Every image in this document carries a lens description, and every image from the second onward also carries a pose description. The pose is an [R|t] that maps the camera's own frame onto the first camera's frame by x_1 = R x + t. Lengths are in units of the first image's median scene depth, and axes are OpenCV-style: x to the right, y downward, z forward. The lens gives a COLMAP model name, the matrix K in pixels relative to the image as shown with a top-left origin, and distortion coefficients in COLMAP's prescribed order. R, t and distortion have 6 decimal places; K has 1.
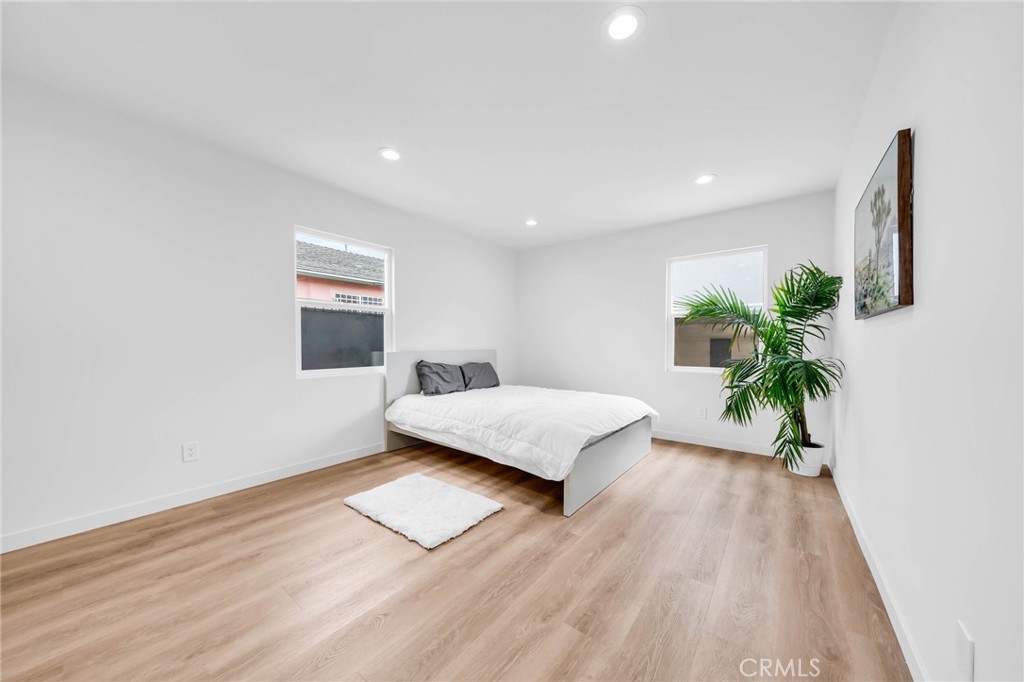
lens RADIAL K [[350.8, 0, 507.6], [0, 350.8, 345.8], [0, 0, 1]] dist [-0.006073, 0.000032]
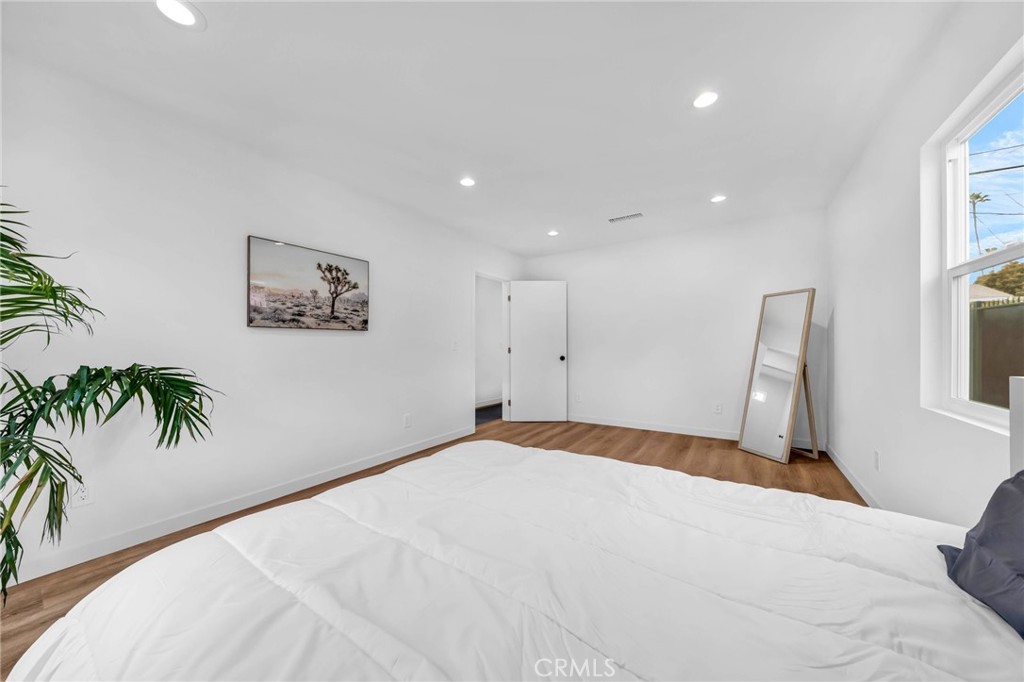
lens RADIAL K [[350.8, 0, 496.2], [0, 350.8, 344.6], [0, 0, 1]] dist [-0.006073, 0.000032]
pose [[-0.998090, 0.001940, -0.061738, 0.174563], [0.001503, 0.999974, 0.007112, -0.016138], [0.061750, 0.007006, -0.998067, 1.792918]]
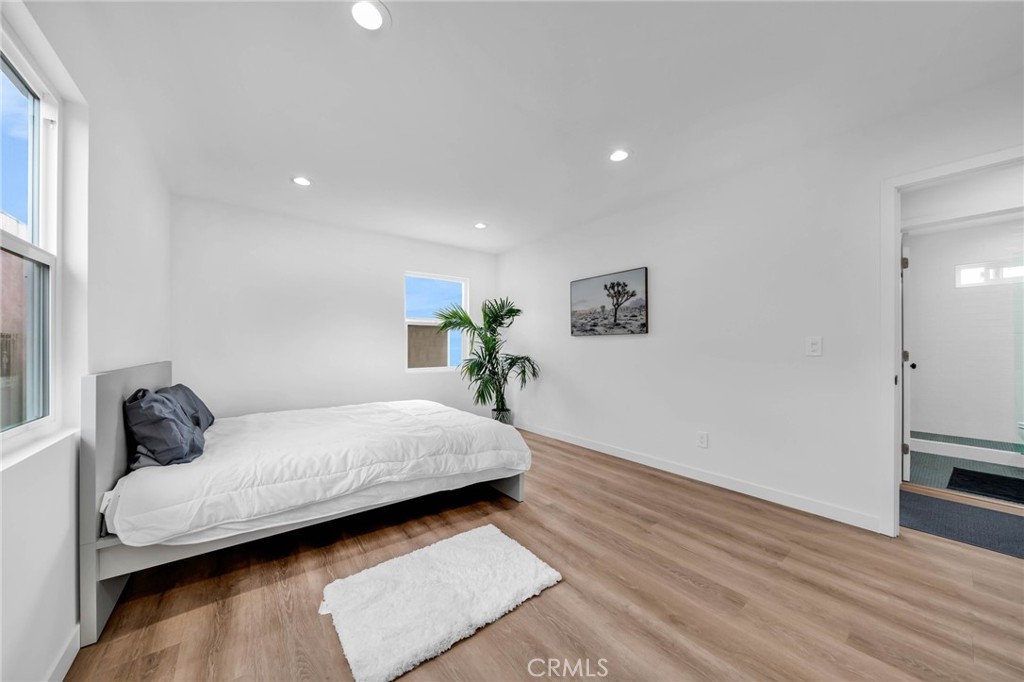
lens RADIAL K [[350.8, 0, 510.2], [0, 350.8, 343.7], [0, 0, 1]] dist [-0.006073, 0.000032]
pose [[0.242649, 0.007686, 0.970084, -0.845725], [0.008947, 0.999908, -0.010160, -0.009739], [-0.970073, 0.011145, 0.242558, 0.678089]]
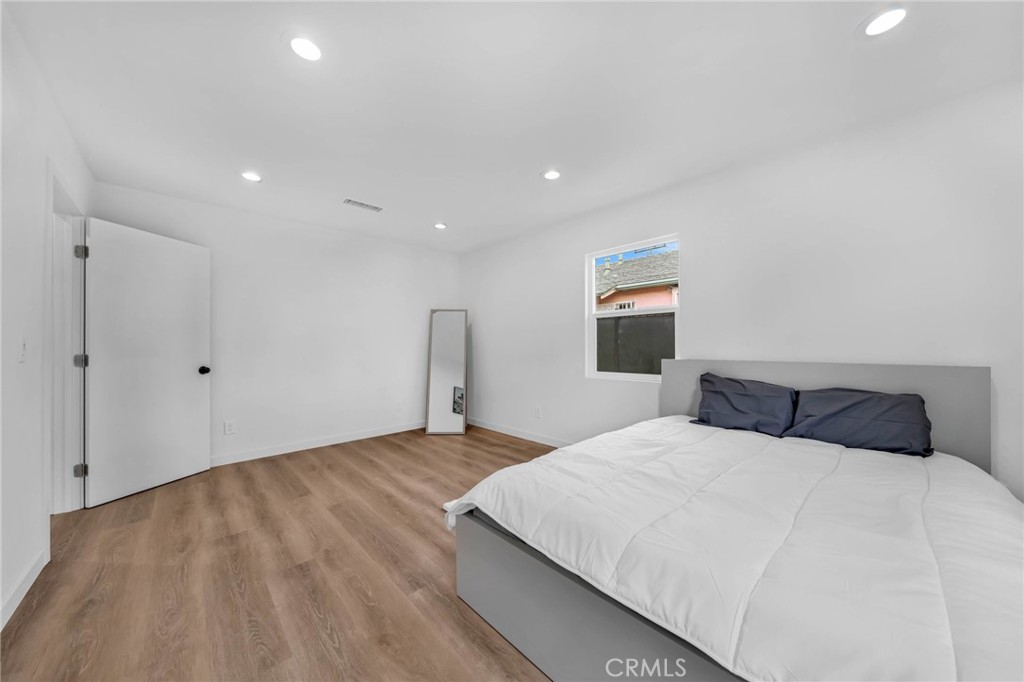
lens RADIAL K [[350.8, 0, 516.4], [0, 350.8, 346.2], [0, 0, 1]] dist [-0.006073, 0.000032]
pose [[-0.139771, -0.004850, -0.990172, 0.768101], [-0.004417, 0.999981, -0.004275, -0.009502], [0.990174, 0.003776, -0.139790, 1.086059]]
